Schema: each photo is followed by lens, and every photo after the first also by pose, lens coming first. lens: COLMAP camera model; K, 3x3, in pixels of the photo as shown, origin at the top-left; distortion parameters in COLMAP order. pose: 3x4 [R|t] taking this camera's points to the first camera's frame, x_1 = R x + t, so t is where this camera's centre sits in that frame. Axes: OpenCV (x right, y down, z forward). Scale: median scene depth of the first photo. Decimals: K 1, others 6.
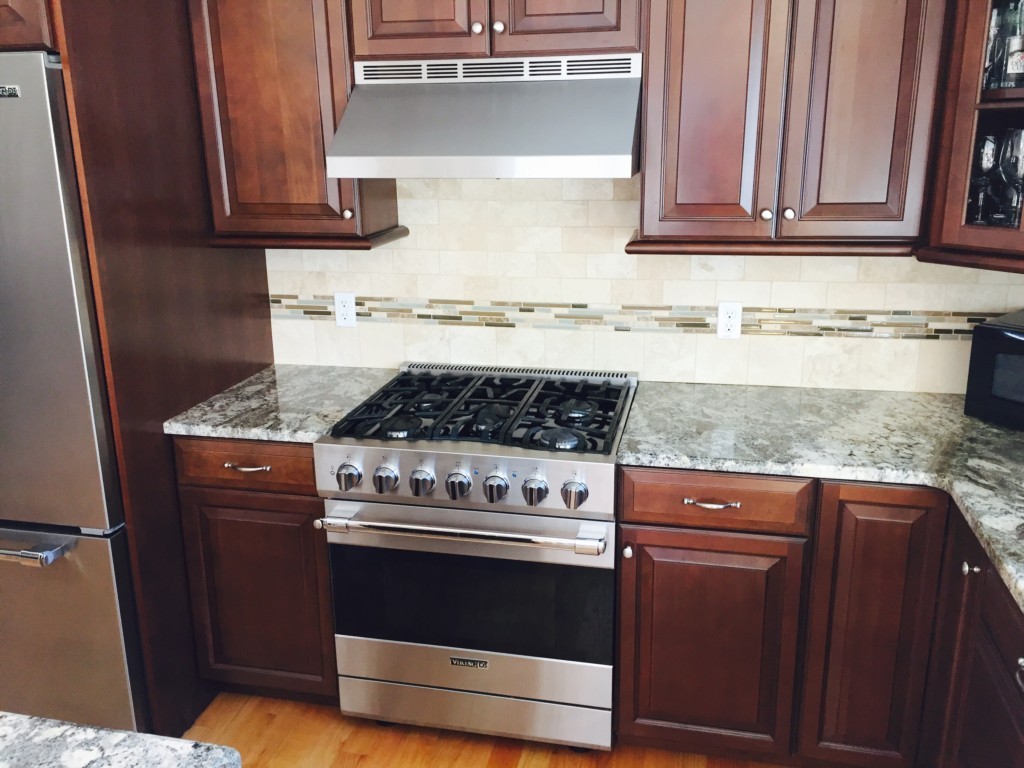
lens RADIAL K [[871.3, 0, 512.0], [0, 871.3, 384.0], [0, 0, 1]] dist [0.056631, -0.006329]
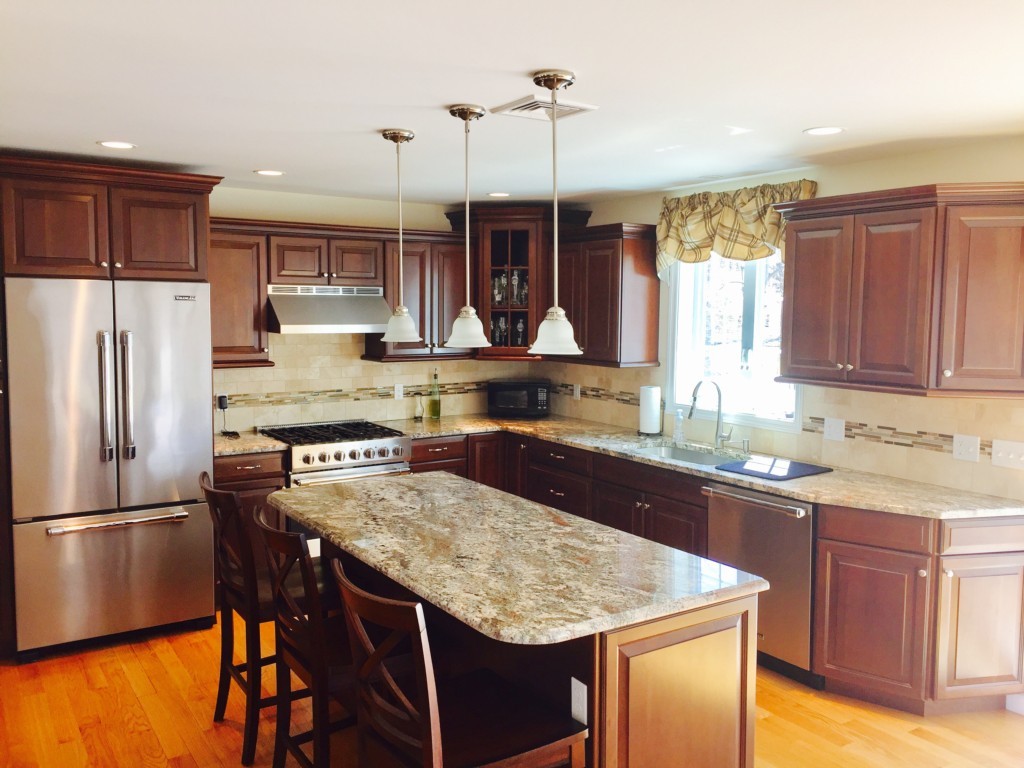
lens RADIAL K [[871.3, 0, 512.0], [0, 871.3, 384.0], [0, 0, 1]] dist [0.056631, -0.006329]
pose [[0.695866, -0.047610, 0.716592, -1.283479], [0.185579, 0.975832, -0.115378, 0.246526], [-0.693780, 0.213272, 0.687884, -0.883325]]
